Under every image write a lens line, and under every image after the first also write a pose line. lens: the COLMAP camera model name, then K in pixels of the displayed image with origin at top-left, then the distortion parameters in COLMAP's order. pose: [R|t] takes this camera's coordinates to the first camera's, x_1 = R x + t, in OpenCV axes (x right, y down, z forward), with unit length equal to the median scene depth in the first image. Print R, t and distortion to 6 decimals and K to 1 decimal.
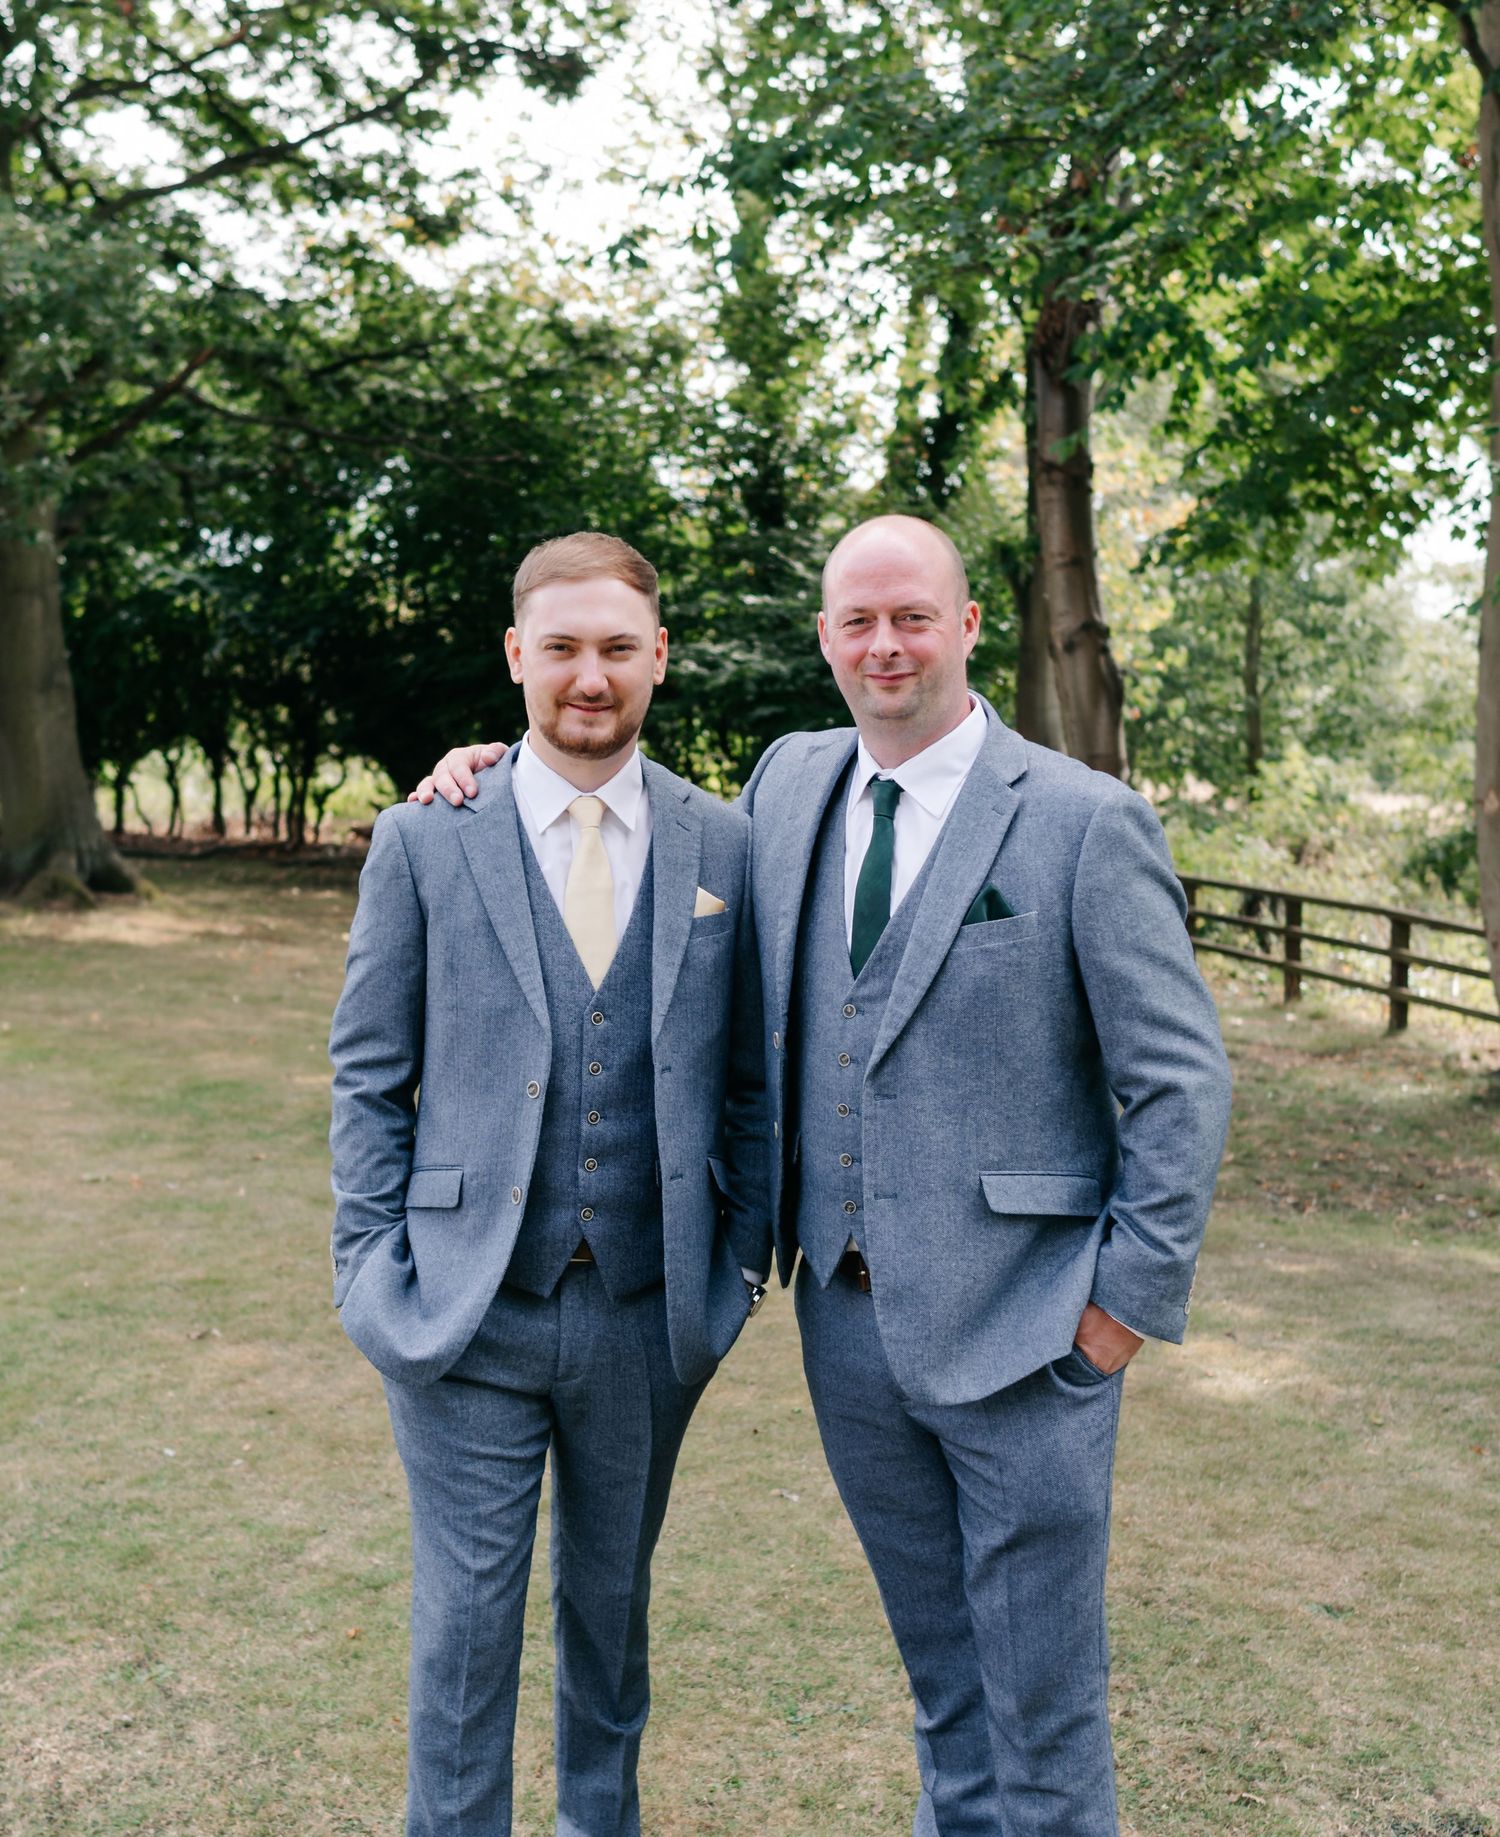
lens RADIAL K [[1700.3, 0, 758.8], [0, 1700.3, 927.9], [0, 0, 1]] dist [0.004785, 0.000000]
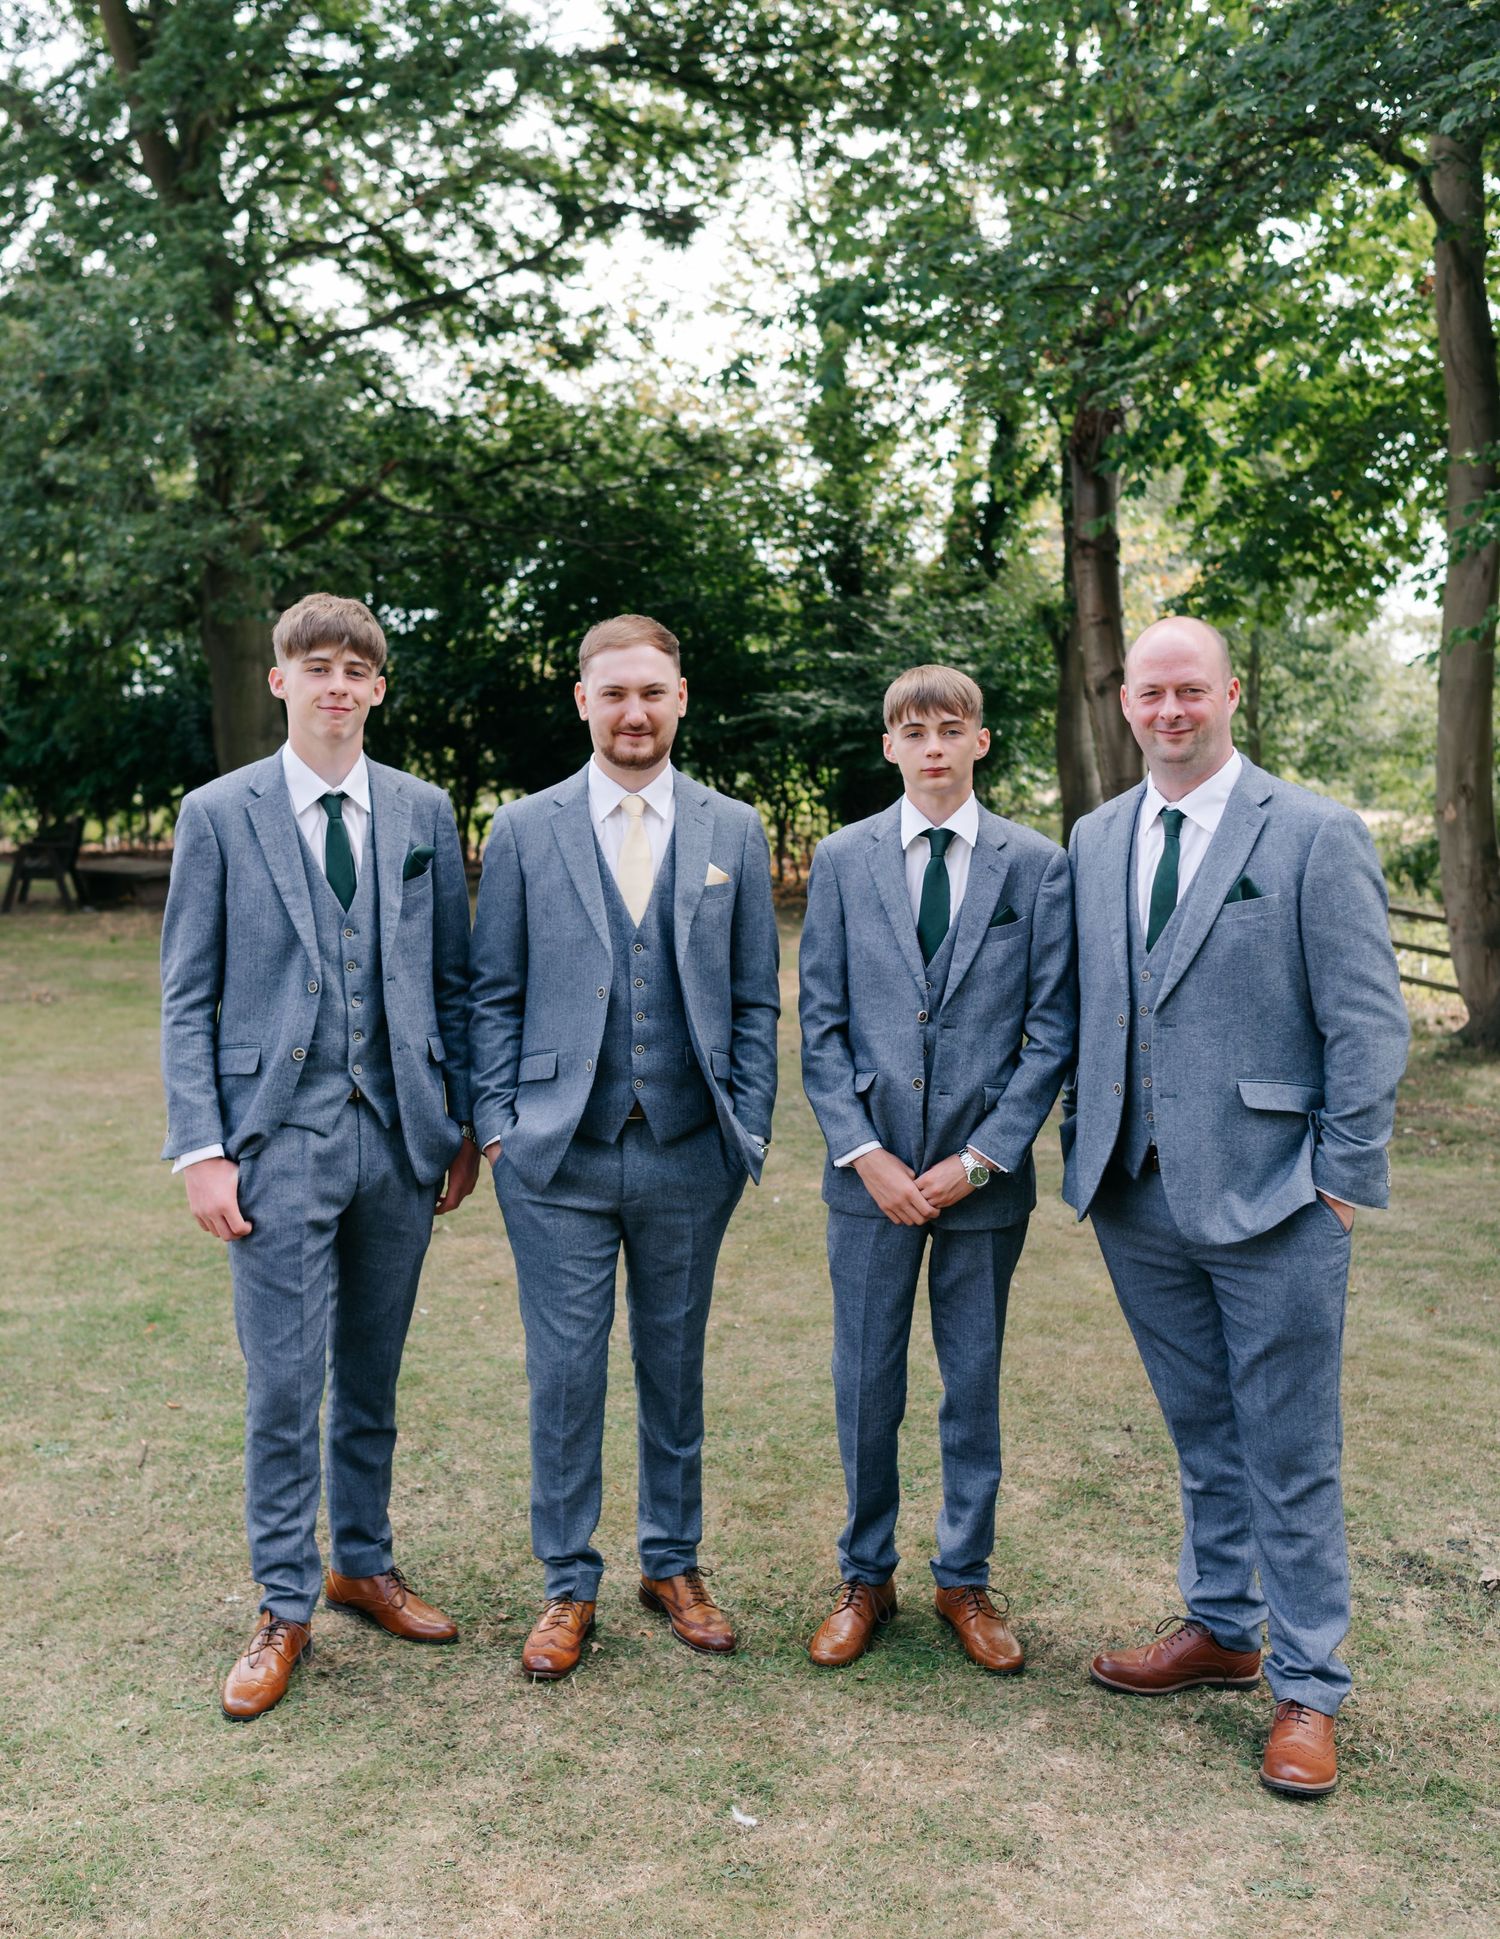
lens RADIAL K [[1643.3, 0, 737.8], [0, 1643.3, 962.8], [0, 0, 1]] dist [0.009346, -0.010283]
pose [[0.999562, -0.009754, -0.027926, -0.044149], [0.009765, 0.999952, 0.000265, 0.025615], [0.027922, -0.000537, 0.999610, -0.176363]]
